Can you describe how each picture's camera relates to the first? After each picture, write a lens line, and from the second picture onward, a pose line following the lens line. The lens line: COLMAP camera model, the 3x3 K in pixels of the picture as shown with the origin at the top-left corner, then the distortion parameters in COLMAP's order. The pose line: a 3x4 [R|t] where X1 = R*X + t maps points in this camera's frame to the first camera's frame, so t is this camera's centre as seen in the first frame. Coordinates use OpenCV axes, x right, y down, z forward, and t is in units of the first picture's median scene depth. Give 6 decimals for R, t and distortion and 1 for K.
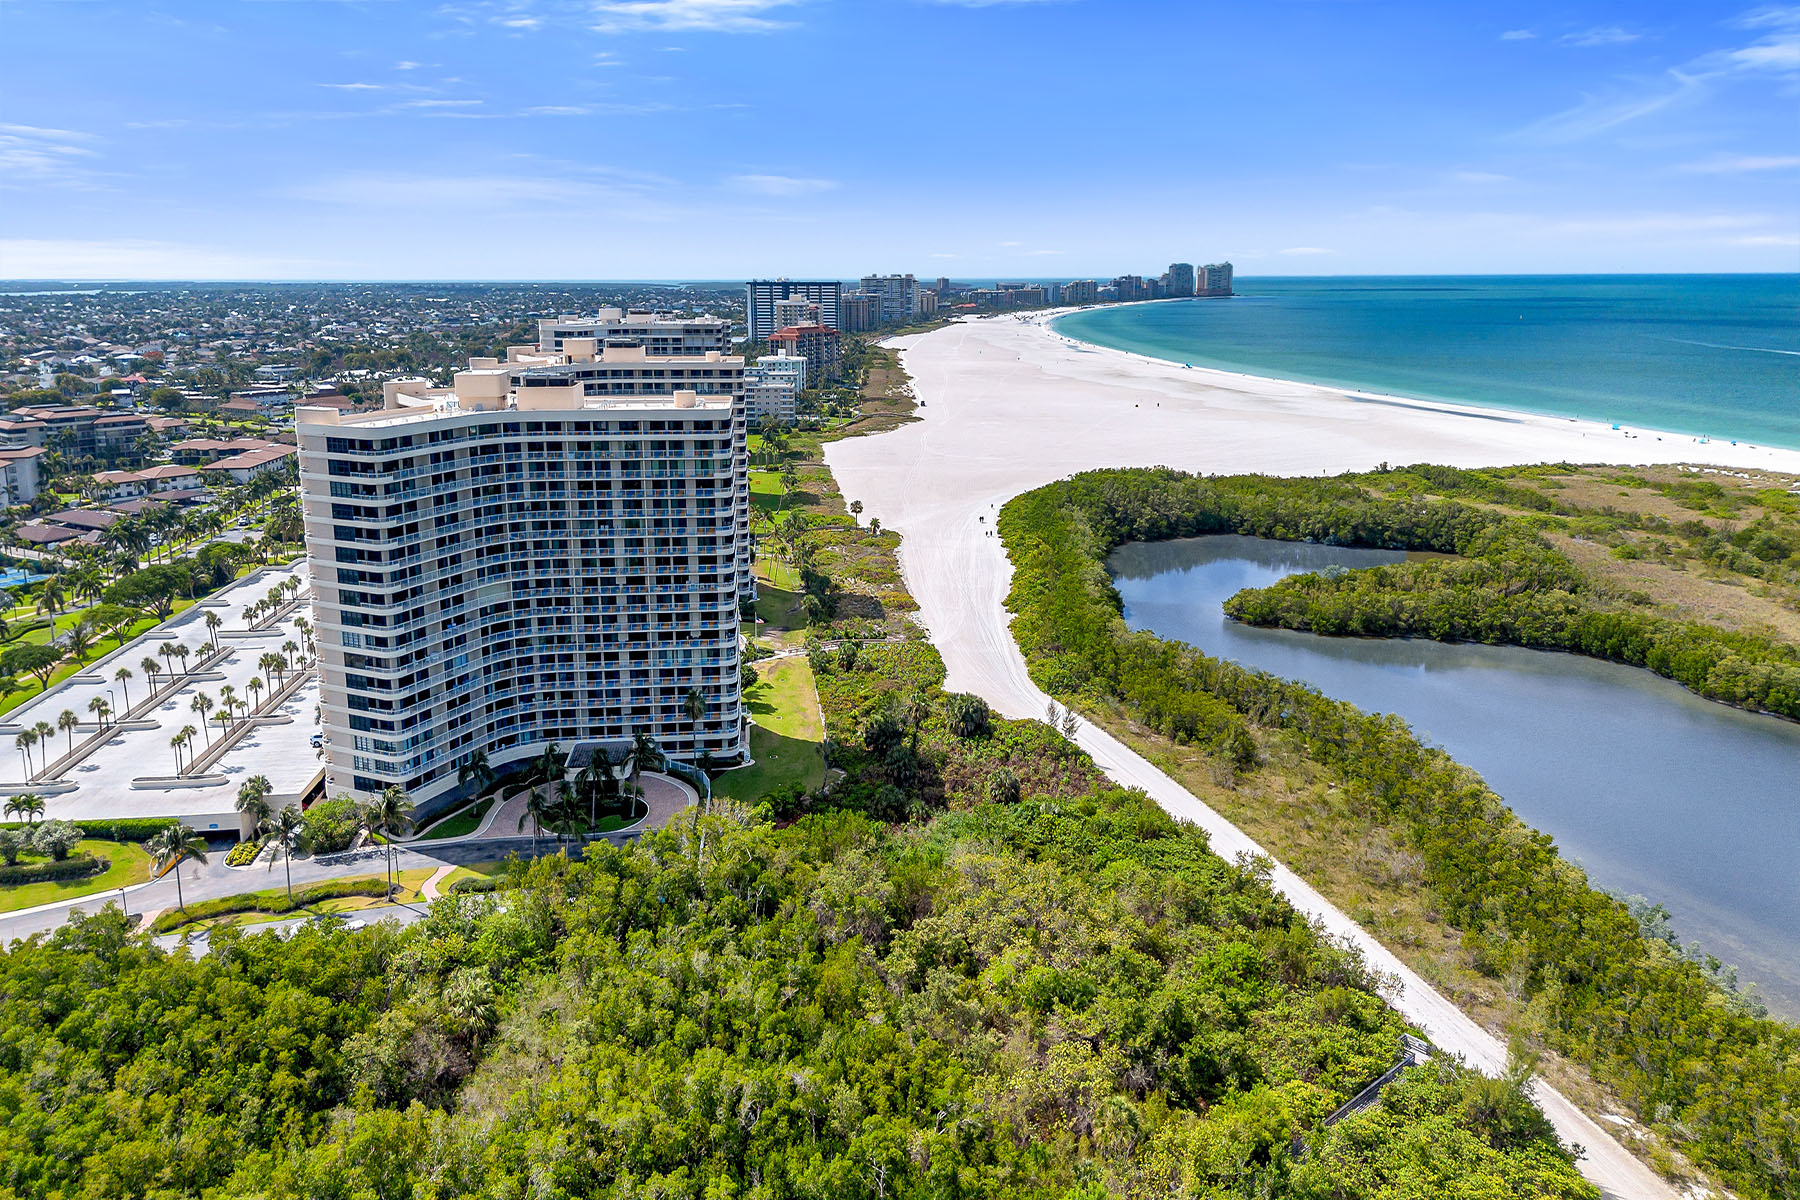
lens RADIAL K [[1239.4, 0, 899.8], [0, 1239.4, 527.0], [0, 0, 1]] dist [0.081230, -0.058051]
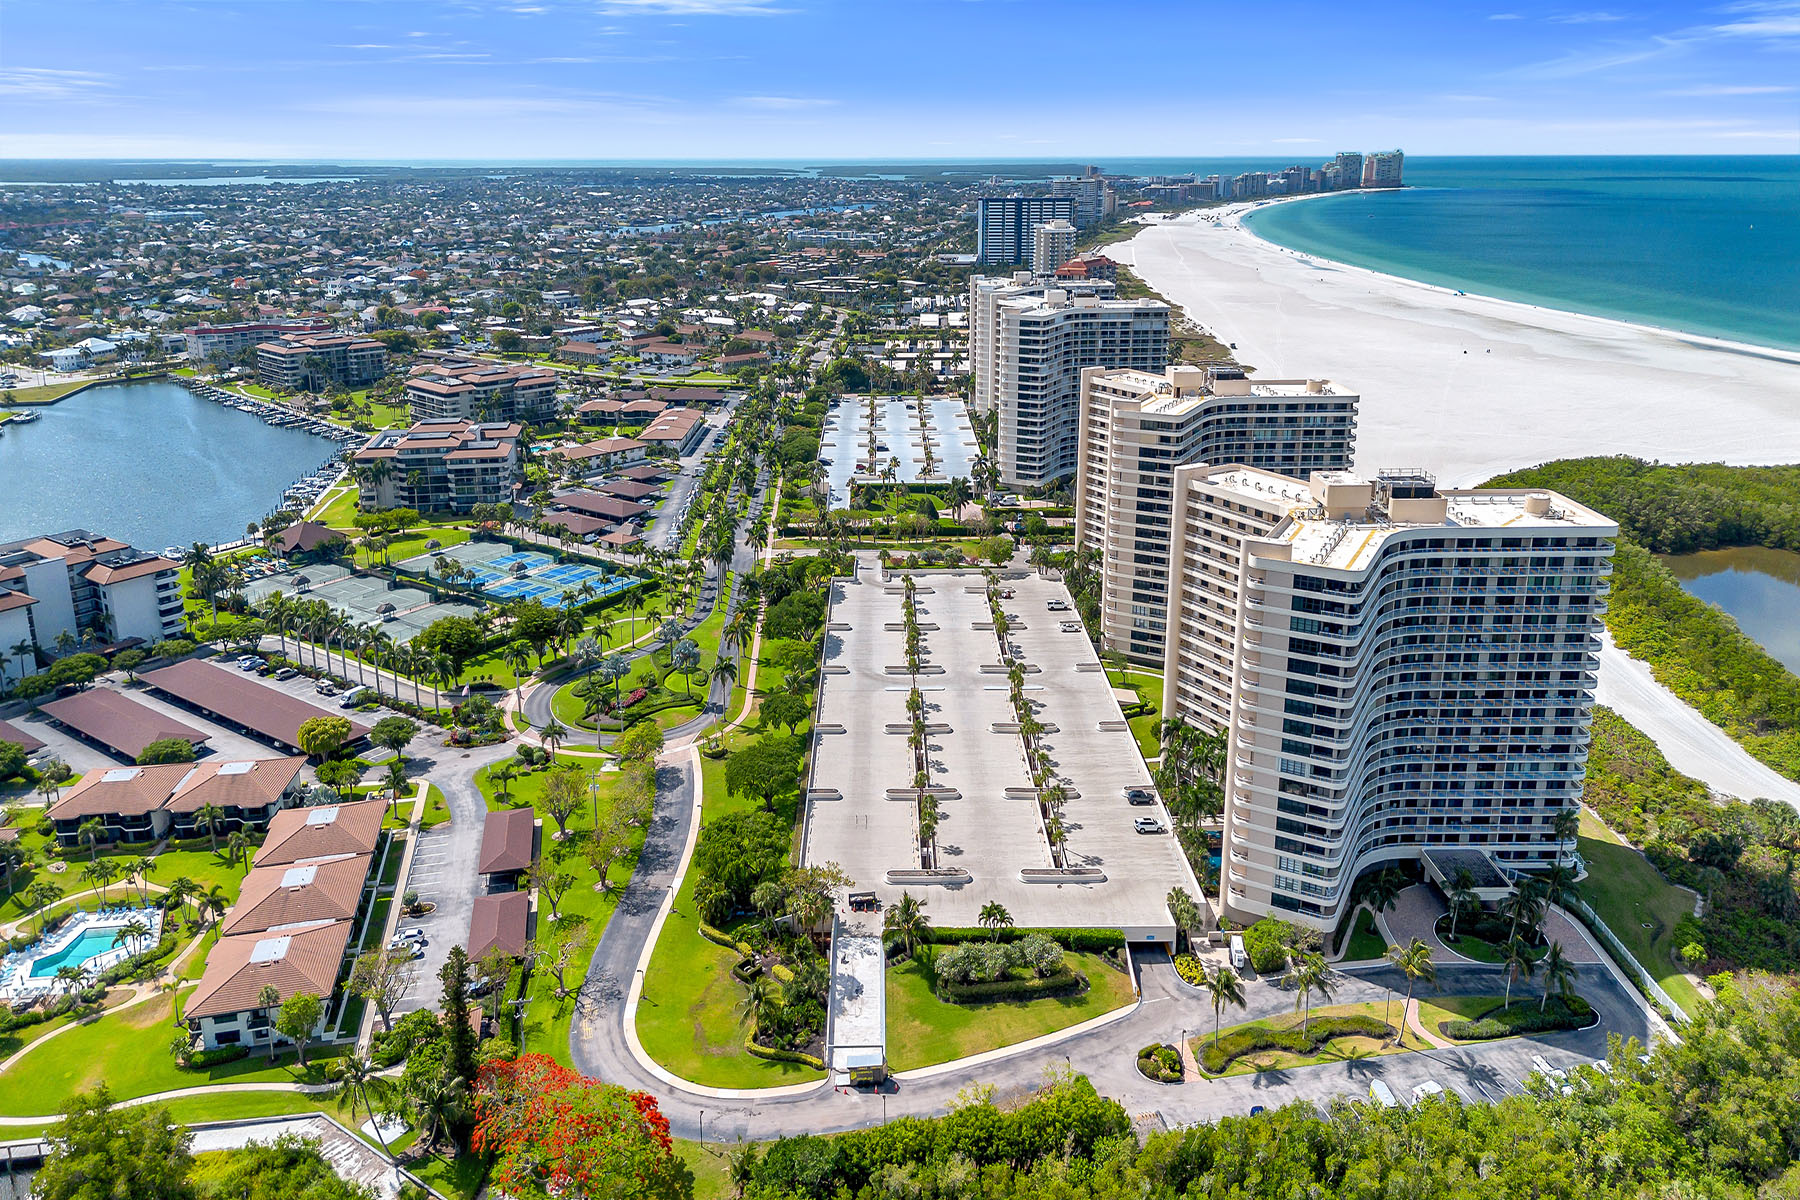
lens RADIAL K [[1266.5, 0, 940.0], [0, 1266.5, 489.6], [0, 0, 1]] dist [0.069495, -0.047117]
pose [[0.997101, 0.022817, -0.072590, -0.484404], [-0.018905, 0.998355, 0.054137, -0.138142], [0.073706, -0.052608, 0.995891, -0.029327]]
